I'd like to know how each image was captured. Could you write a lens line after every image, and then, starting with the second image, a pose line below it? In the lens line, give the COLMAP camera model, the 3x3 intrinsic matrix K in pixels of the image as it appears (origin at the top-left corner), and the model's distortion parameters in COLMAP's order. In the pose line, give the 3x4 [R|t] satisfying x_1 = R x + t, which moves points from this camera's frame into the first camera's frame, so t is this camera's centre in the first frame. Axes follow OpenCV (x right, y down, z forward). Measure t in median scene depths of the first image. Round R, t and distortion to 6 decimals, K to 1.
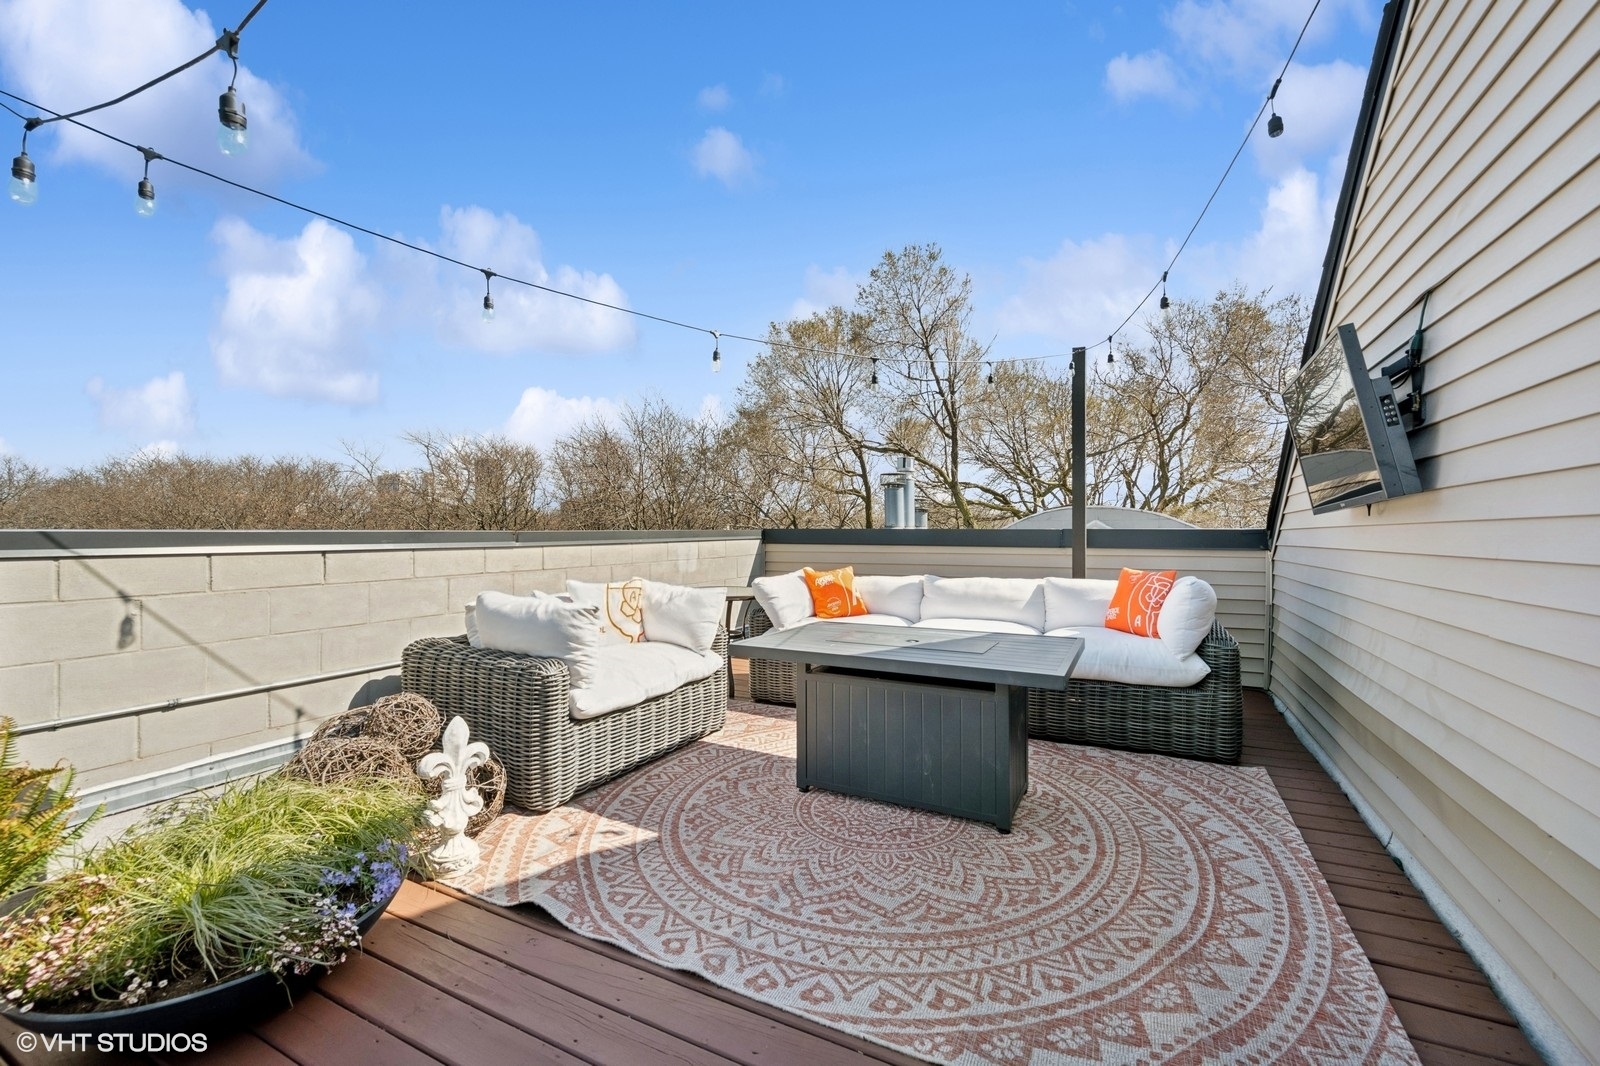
lens RADIAL K [[652.9, 0, 800.0], [0, 652.9, 533.0], [0, 0, 1]] dist [-0.009711, -0.000065]
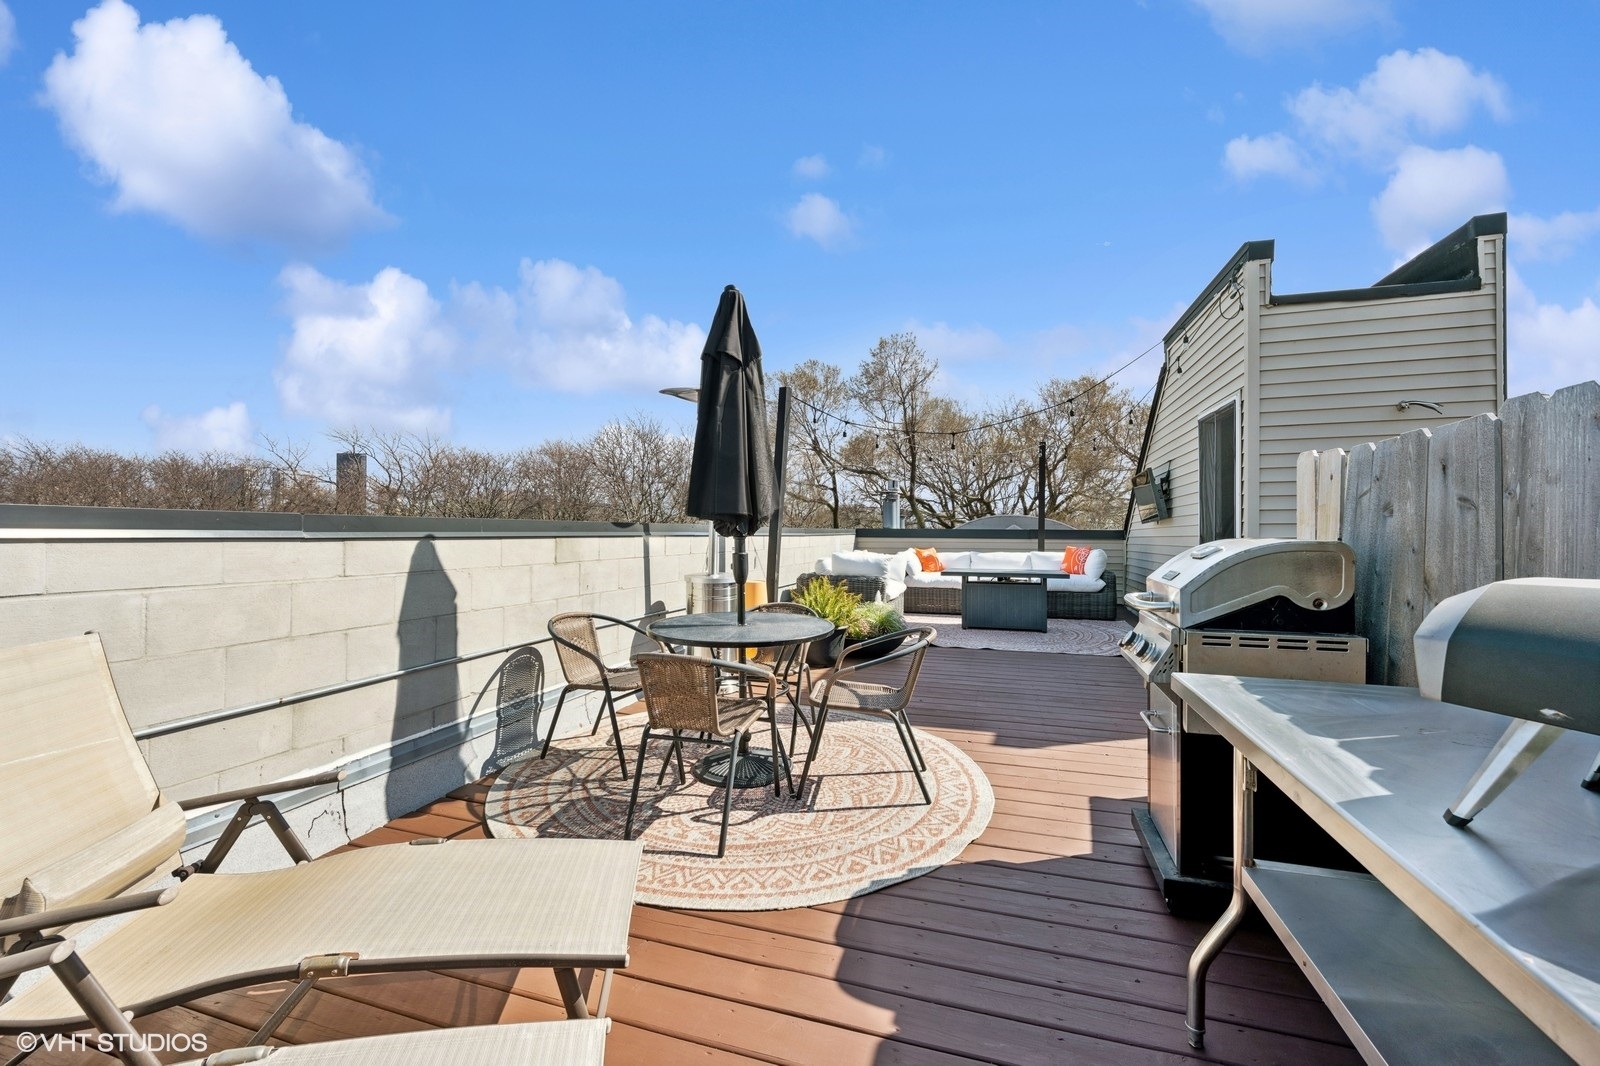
lens RADIAL K [[630.2, 0, 802.2], [0, 630.2, 520.9], [0, 0, 1]] dist [0.001029, -0.000016]
pose [[0.986127, 0.008501, 0.165774, -0.477483], [-0.004627, 0.999707, -0.023741, 0.012357], [-0.165927, 0.022645, 0.985878, -0.623420]]
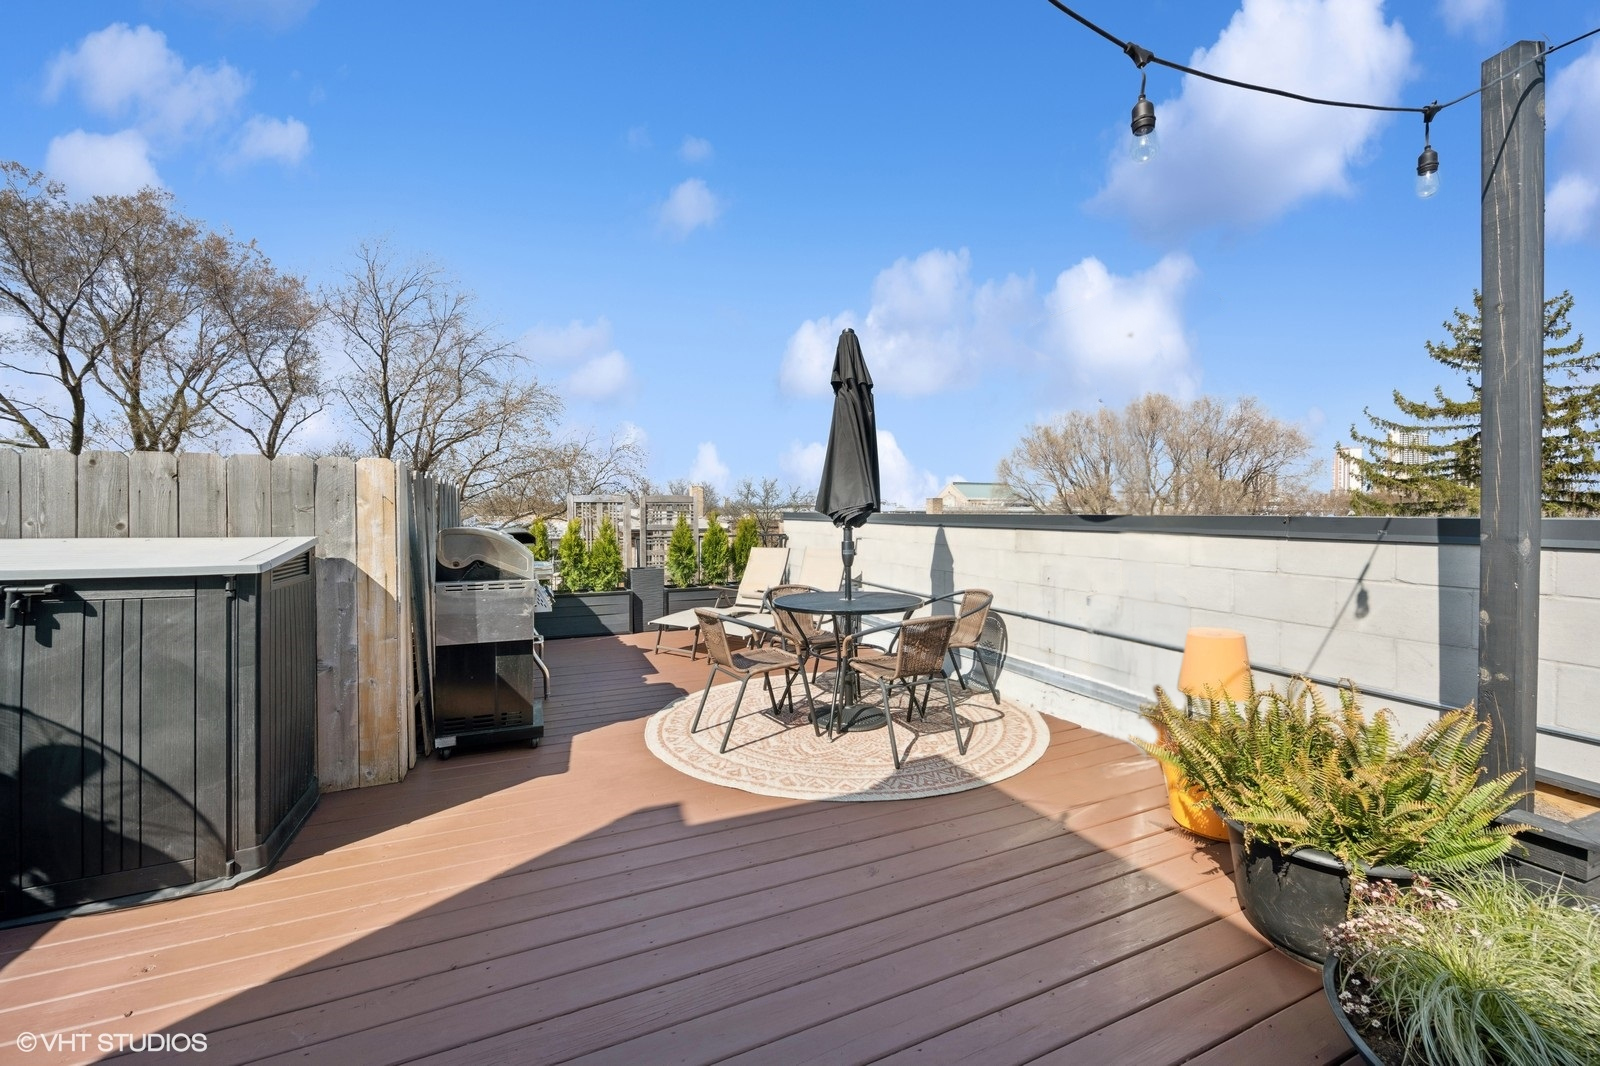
lens RADIAL K [[630.2, 0, 802.2], [0, 630.2, 520.9], [0, 0, 1]] dist [0.001029, -0.000016]
pose [[-0.635380, 0.010130, -0.772133, 3.100063], [-0.008418, 0.999764, 0.020043, -0.103505], [0.772154, 0.019235, -0.635145, 5.092965]]
